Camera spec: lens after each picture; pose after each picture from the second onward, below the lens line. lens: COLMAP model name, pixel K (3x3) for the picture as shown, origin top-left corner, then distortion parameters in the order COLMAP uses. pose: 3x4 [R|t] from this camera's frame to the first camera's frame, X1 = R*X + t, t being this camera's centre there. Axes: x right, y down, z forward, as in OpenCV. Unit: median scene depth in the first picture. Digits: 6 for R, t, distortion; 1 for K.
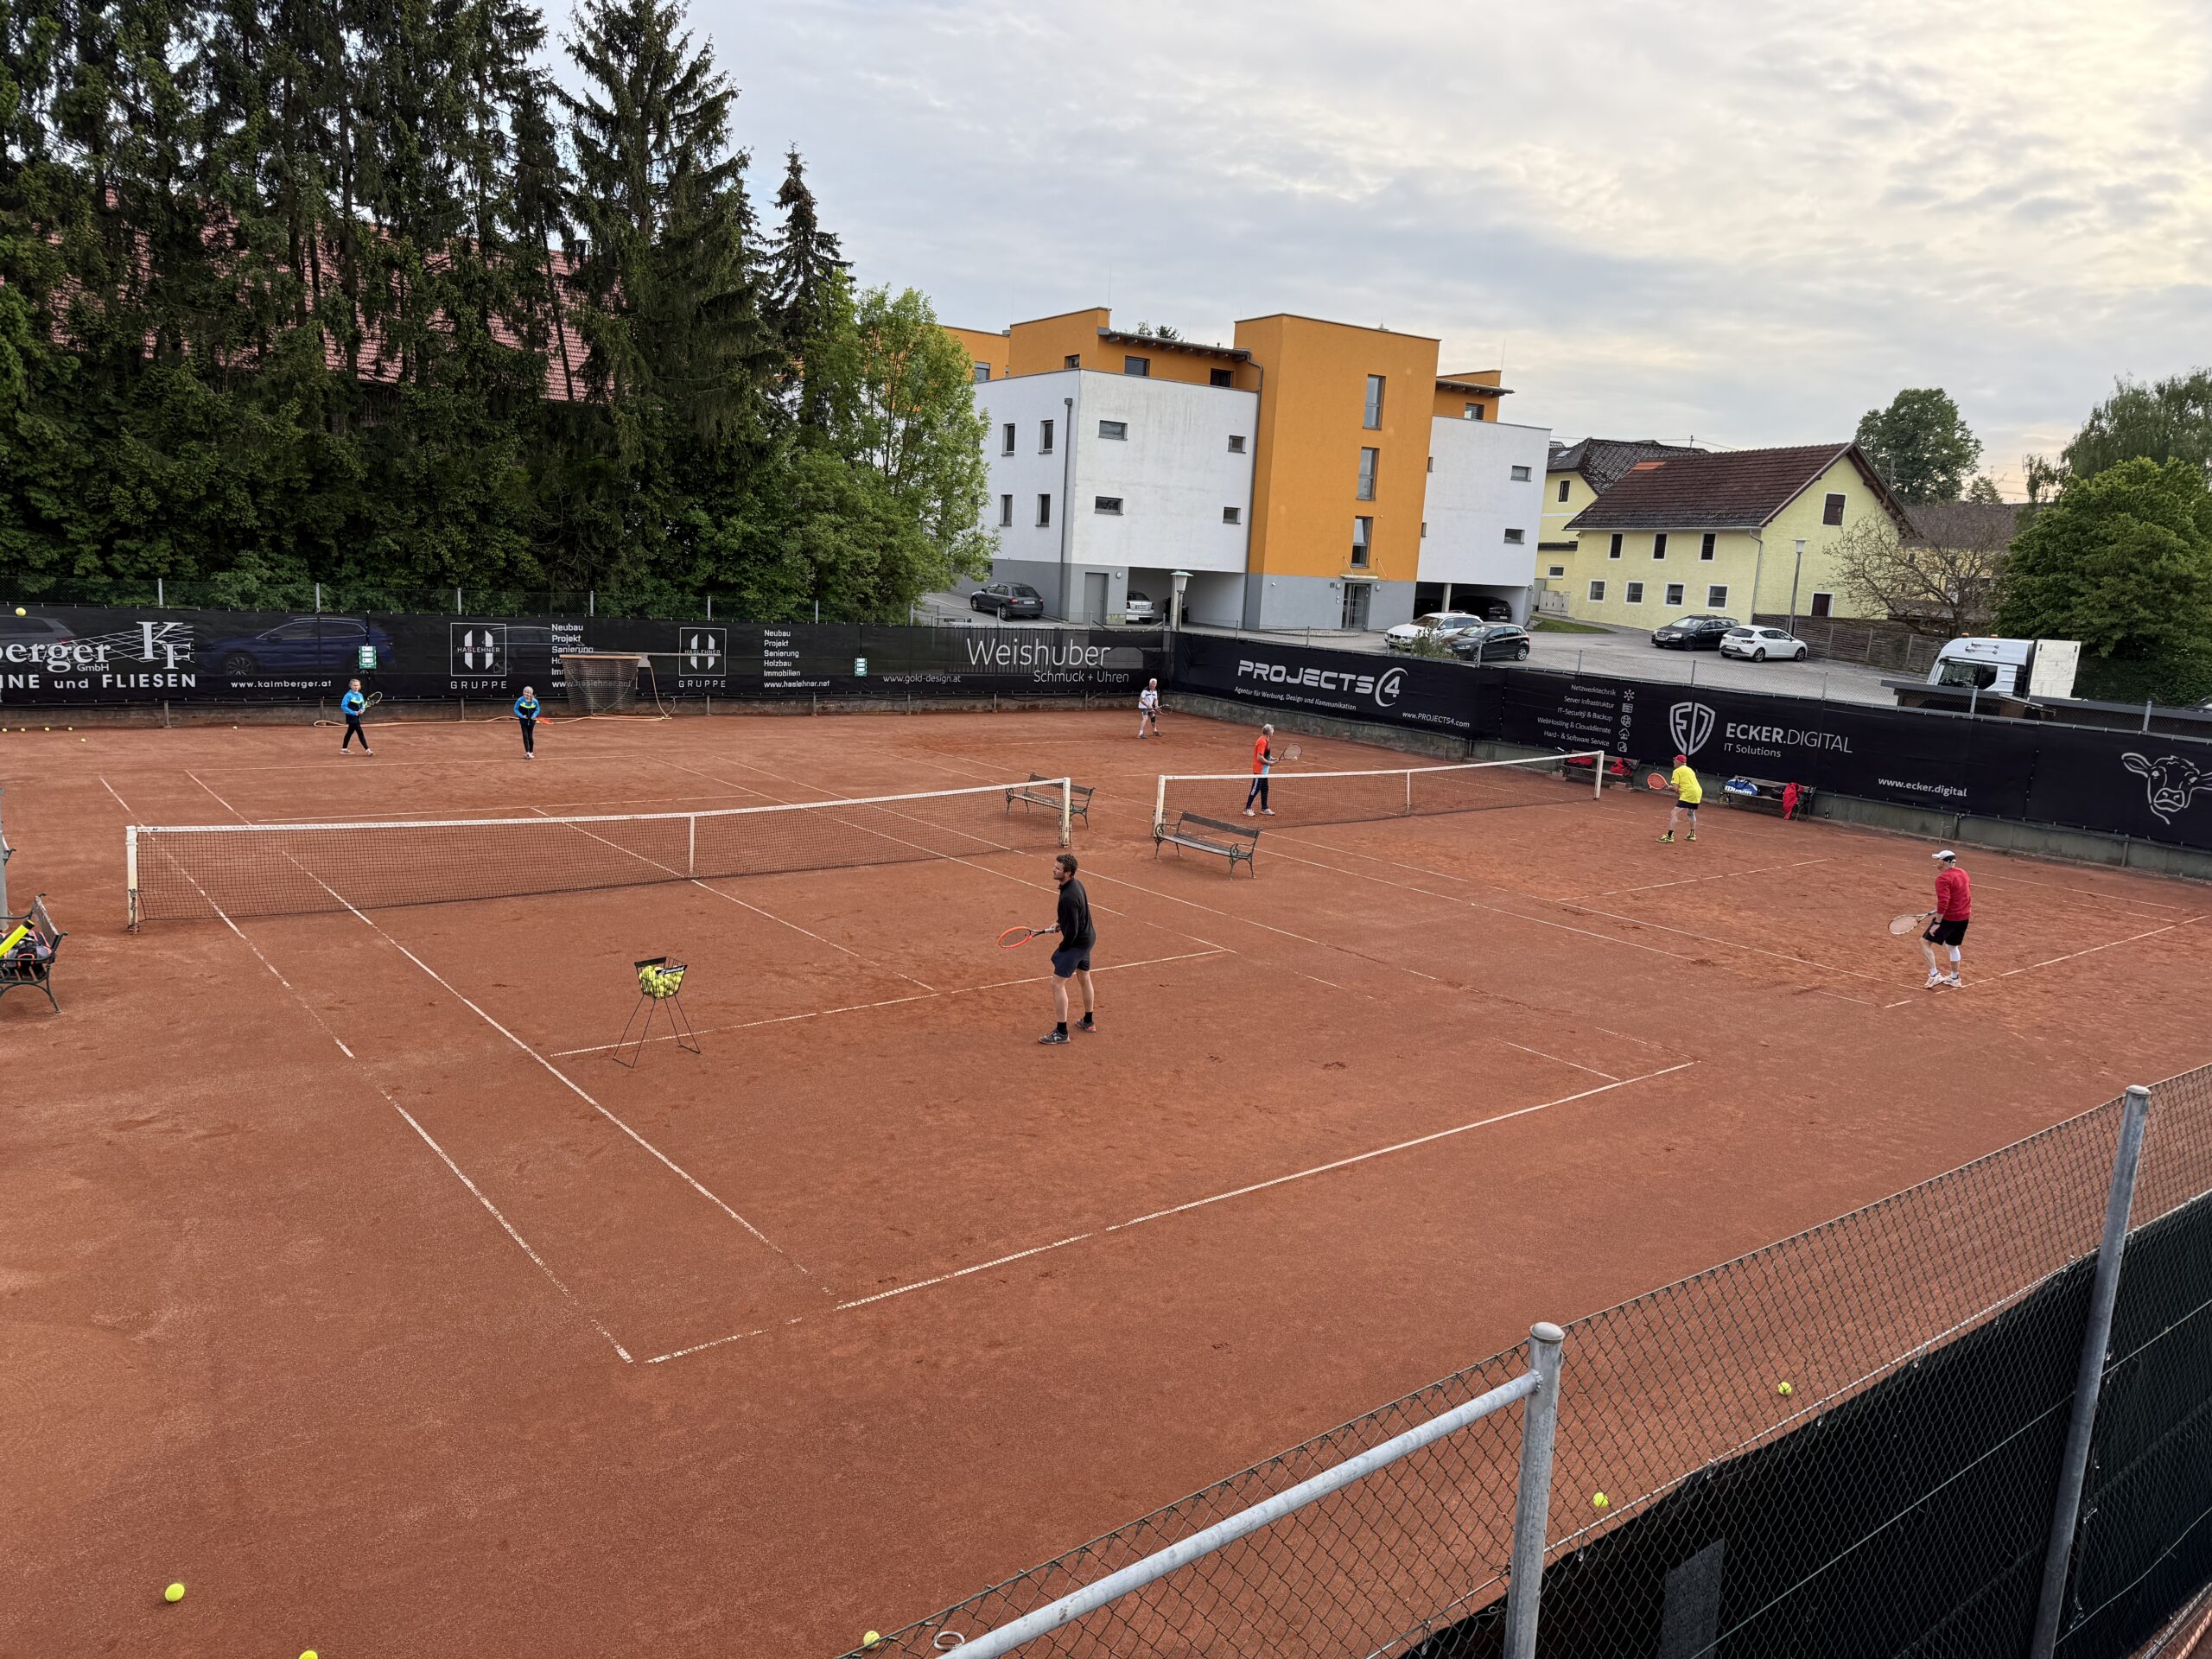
lens RADIAL K [[1552.4, 0, 1121.9], [0, 1552.4, 825.1], [0, 0, 1]] dist [0.076750, -0.091184]
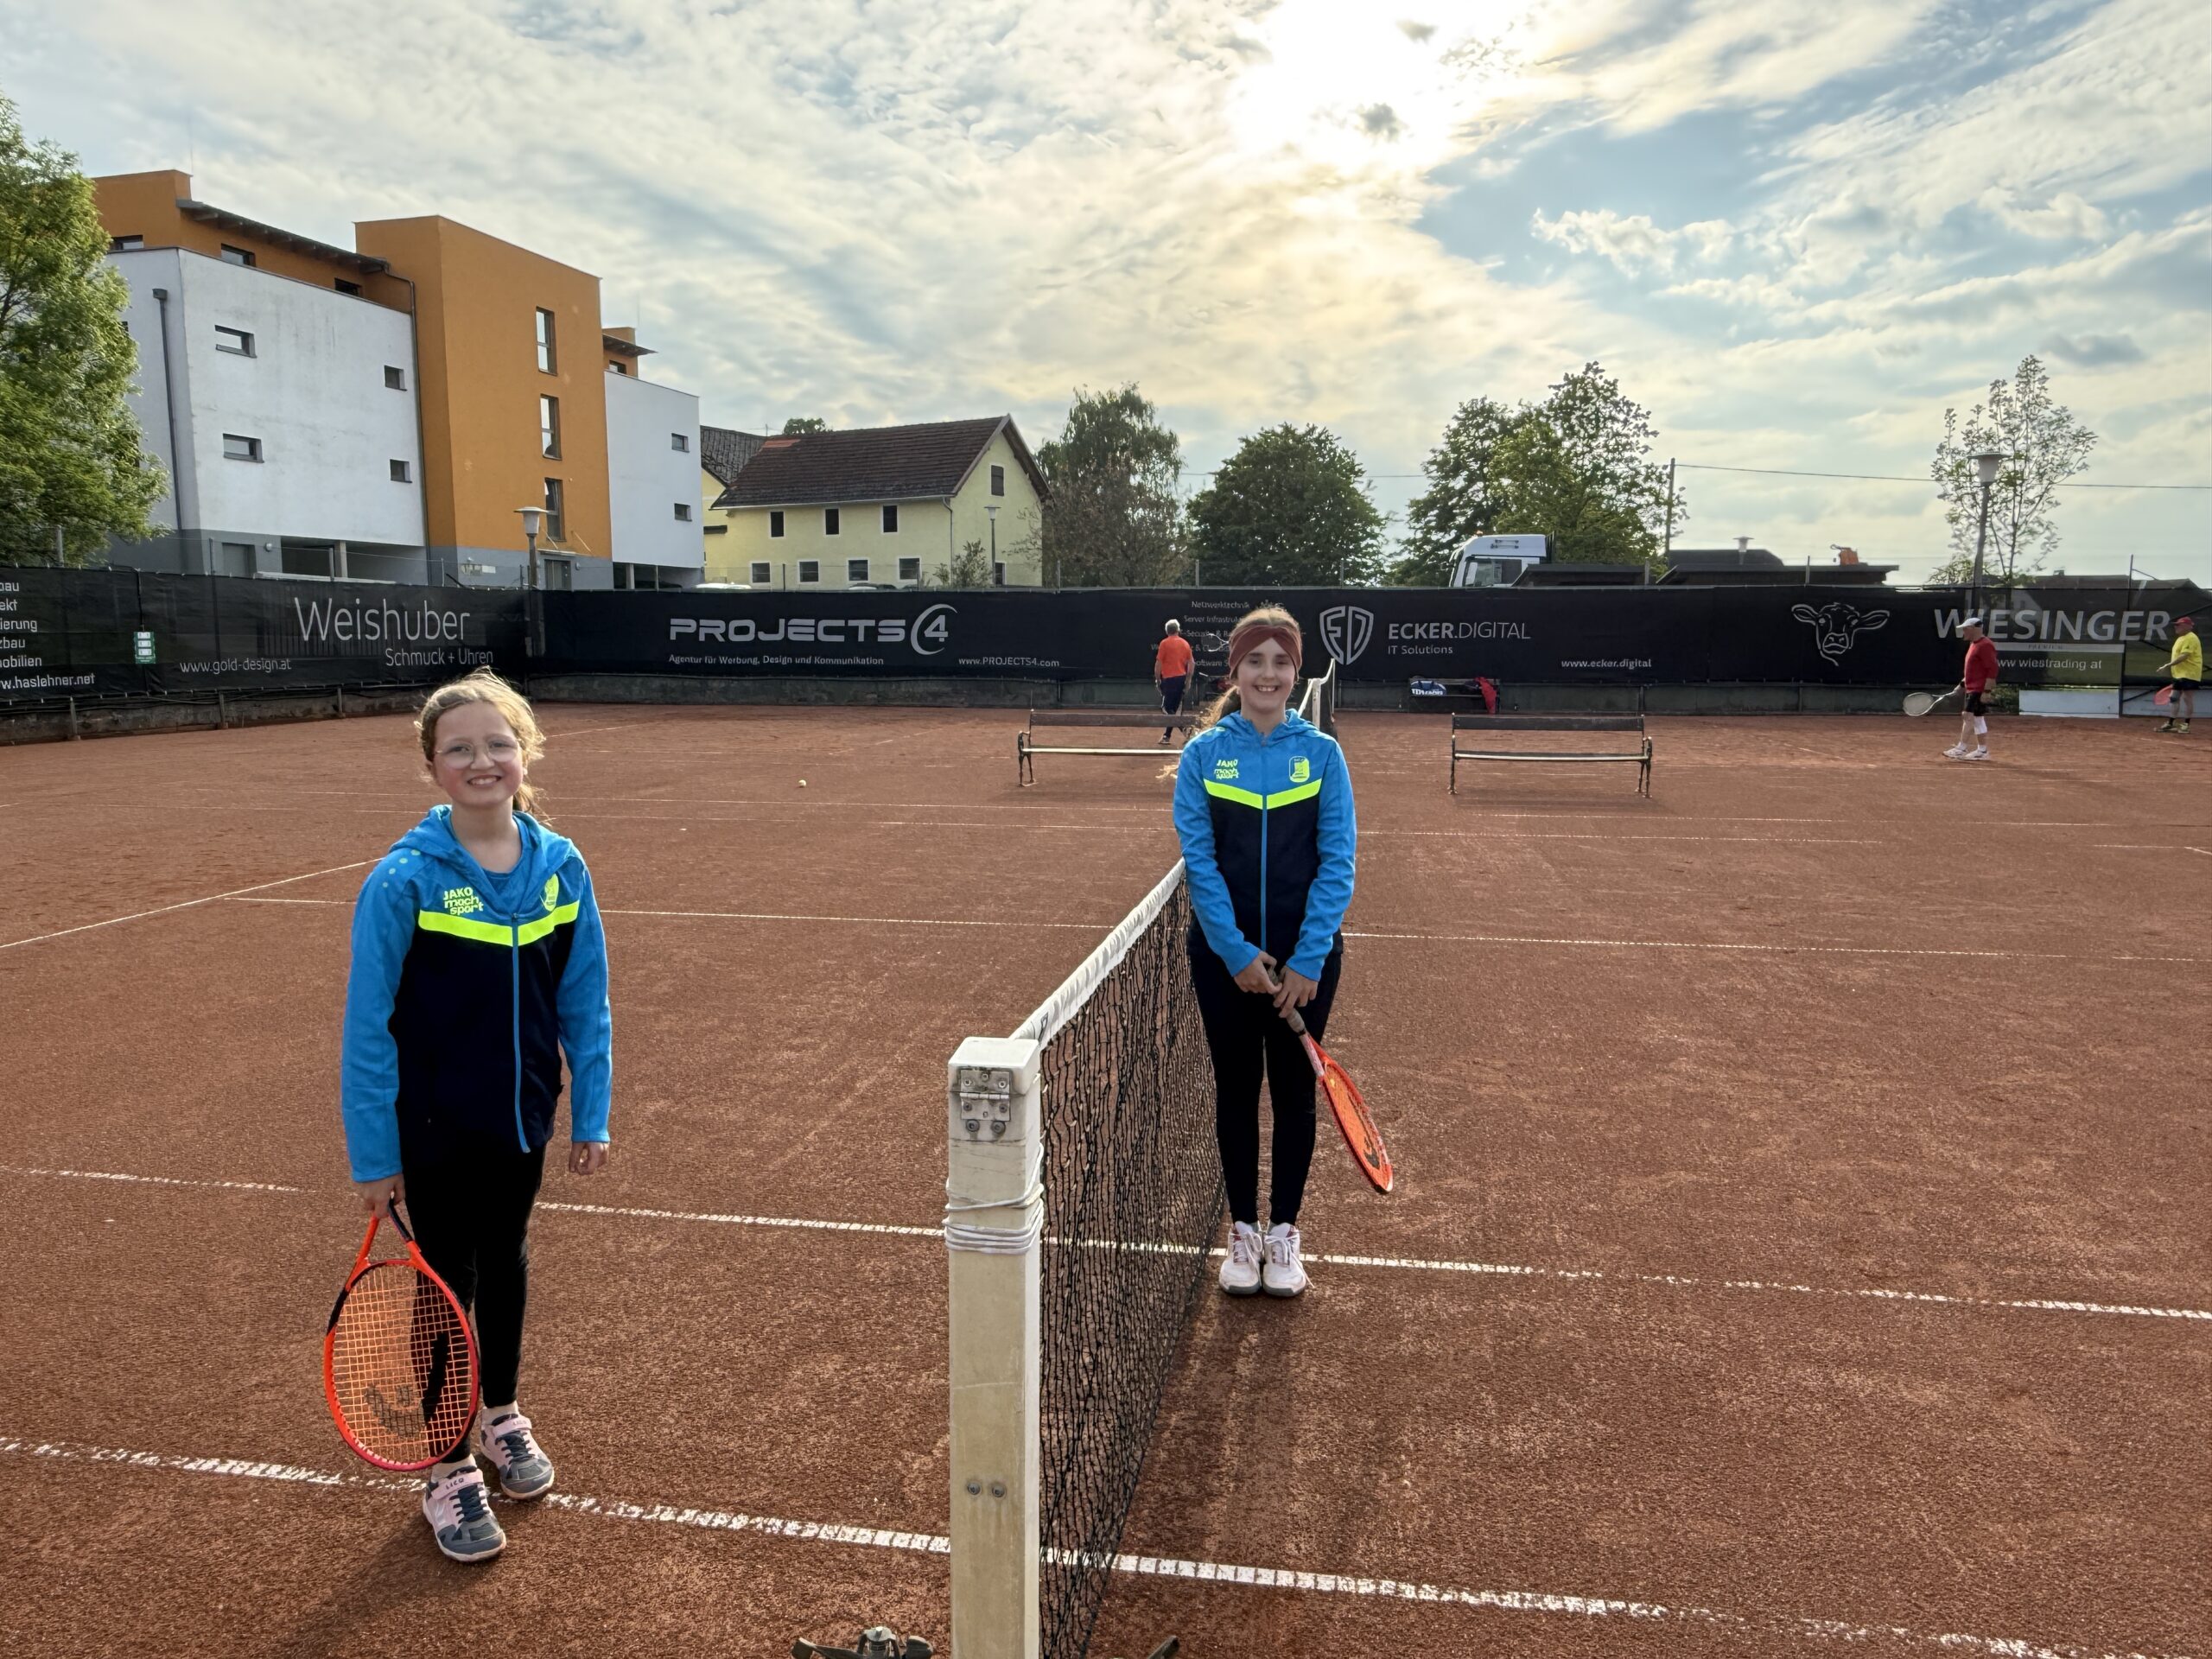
lens RADIAL K [[1492.1, 0, 1065.4], [0, 1492.1, 847.2], [0, 0, 1]] dist [-0.004391, -0.002731]
pose [[0.738574, -0.146066, 0.658159, -0.354556], [0.153402, 0.987050, 0.046911, -0.005760], [-0.656488, 0.066316, 0.751416, 0.473353]]
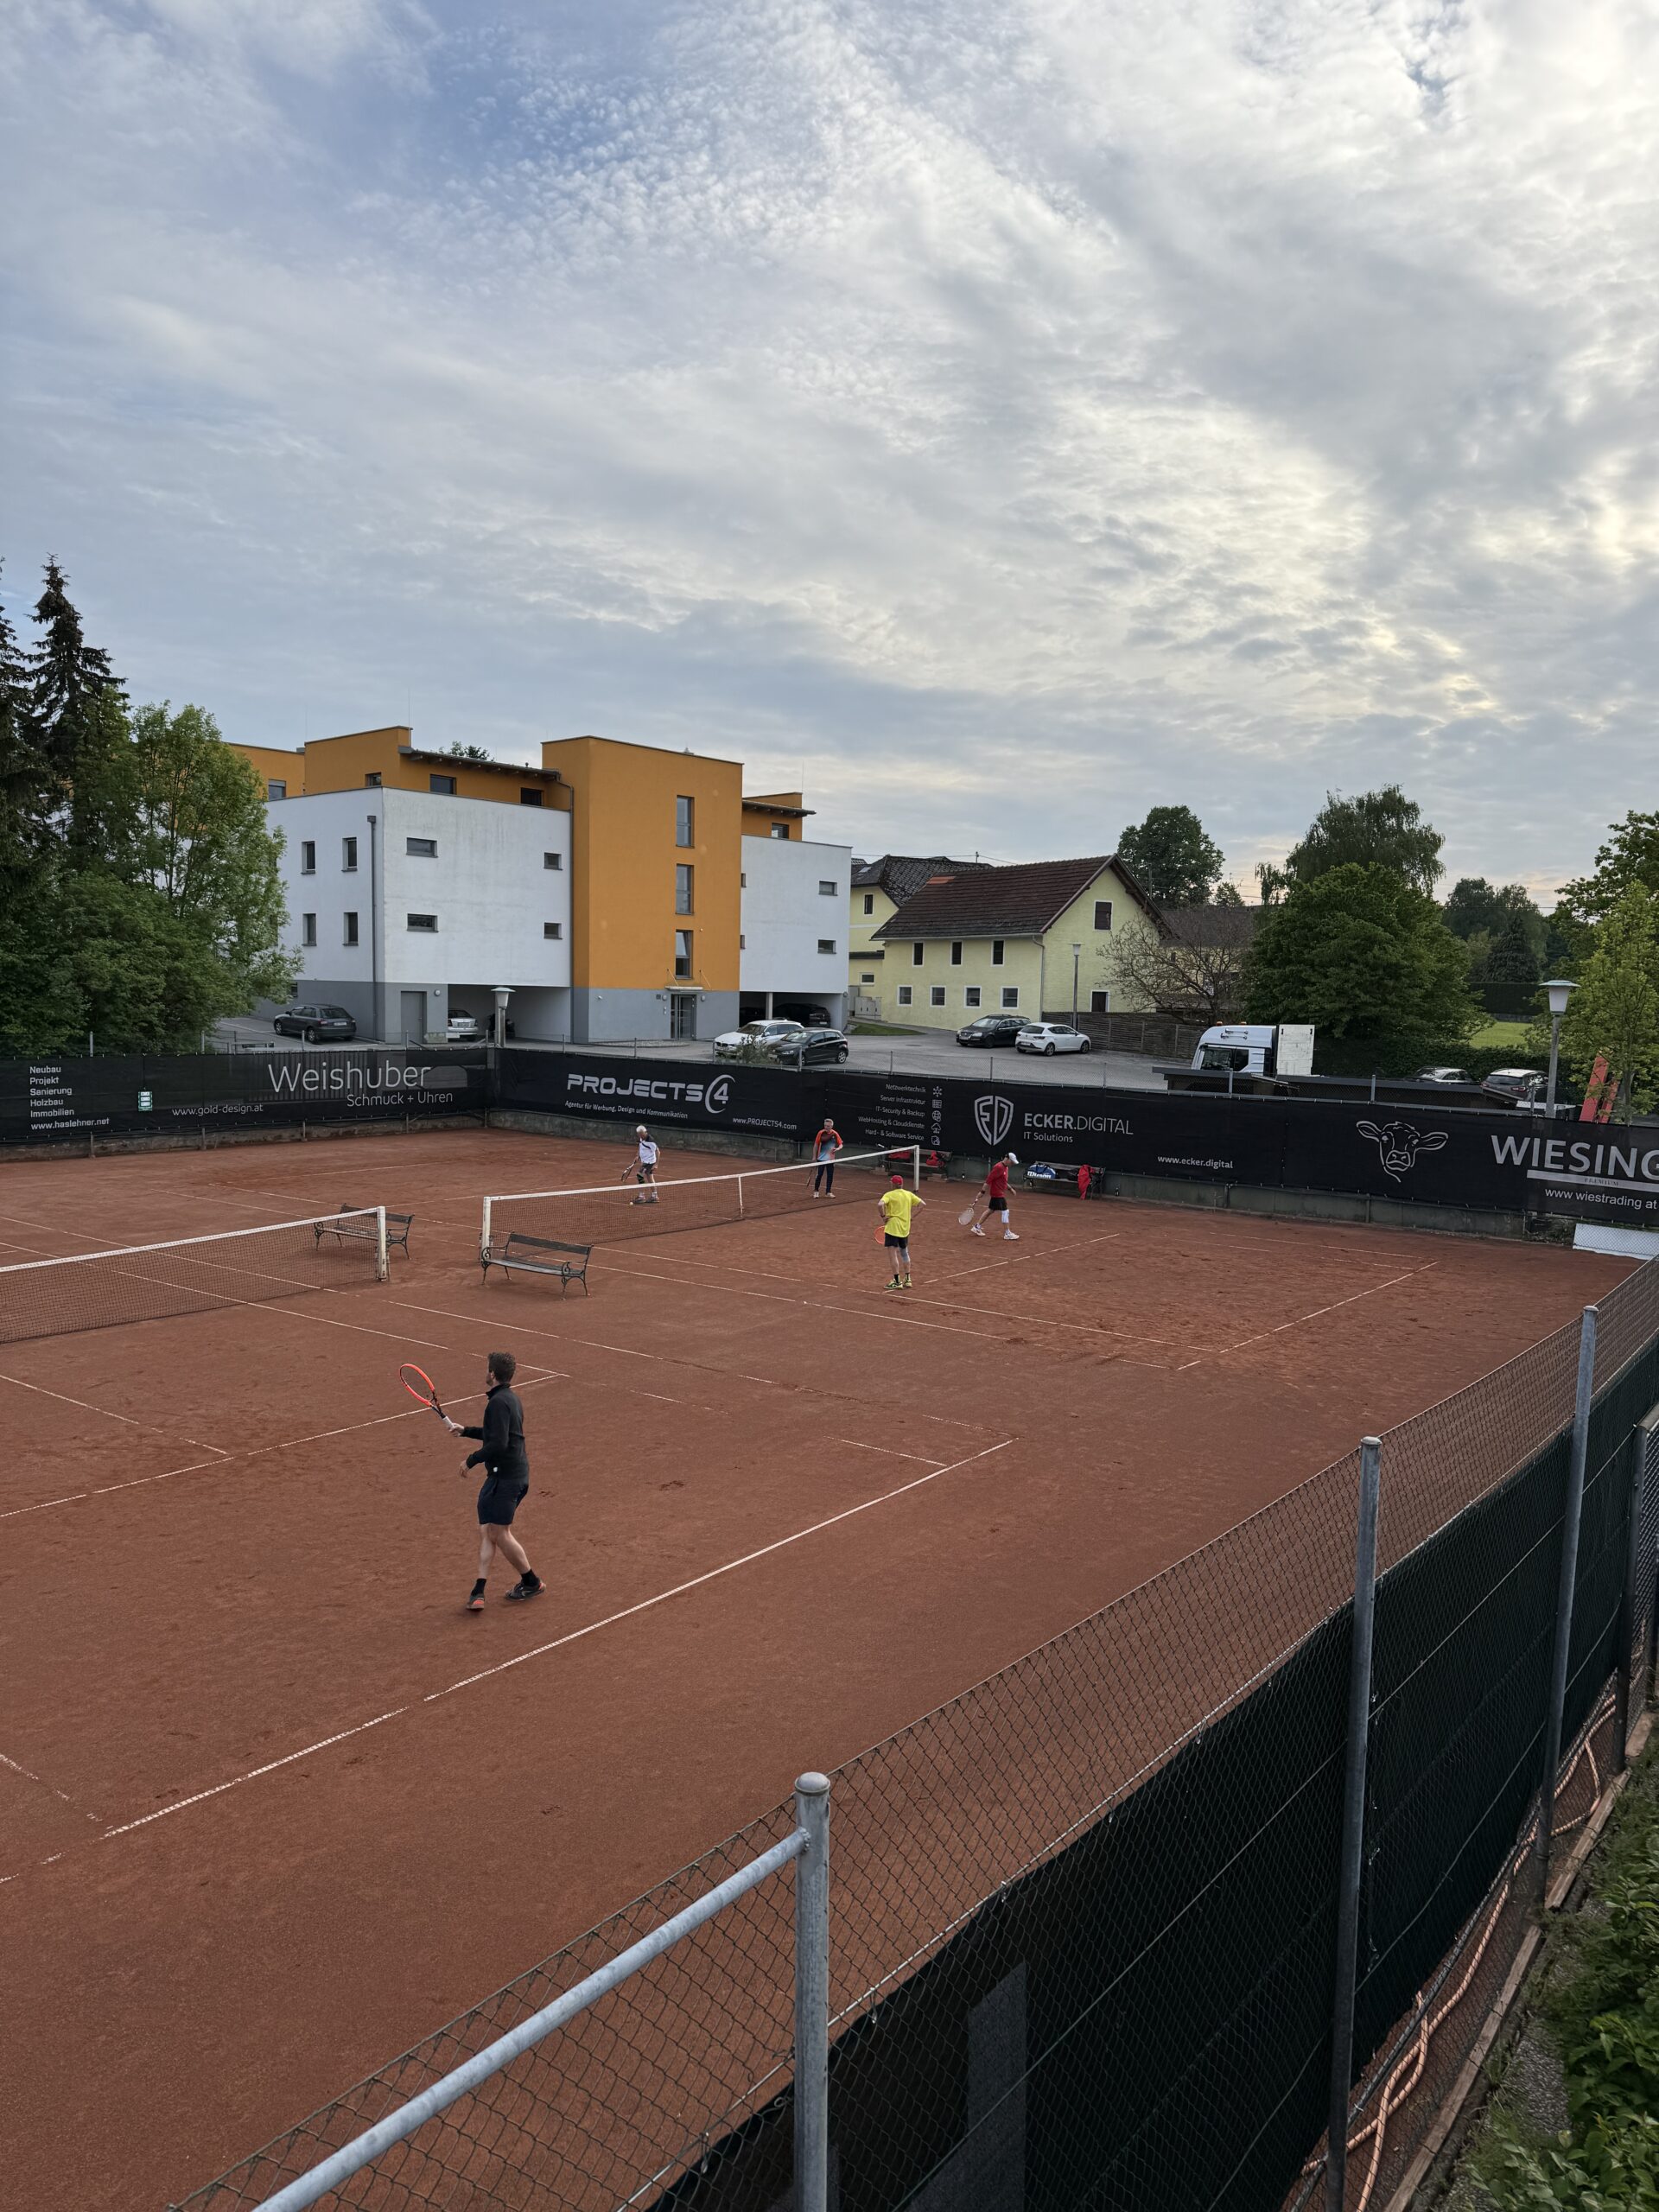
lens RADIAL K [[1552.4, 0, 831.5], [0, 1552.4, 1113.1], [0, 0, 1]] dist [0.076750, -0.091184]
pose [[0.970137, -0.053114, 0.236670, 0.005334], [0.071505, 0.994994, -0.069808, -0.000576], [-0.231777, 0.084647, 0.969079, 0.003687]]
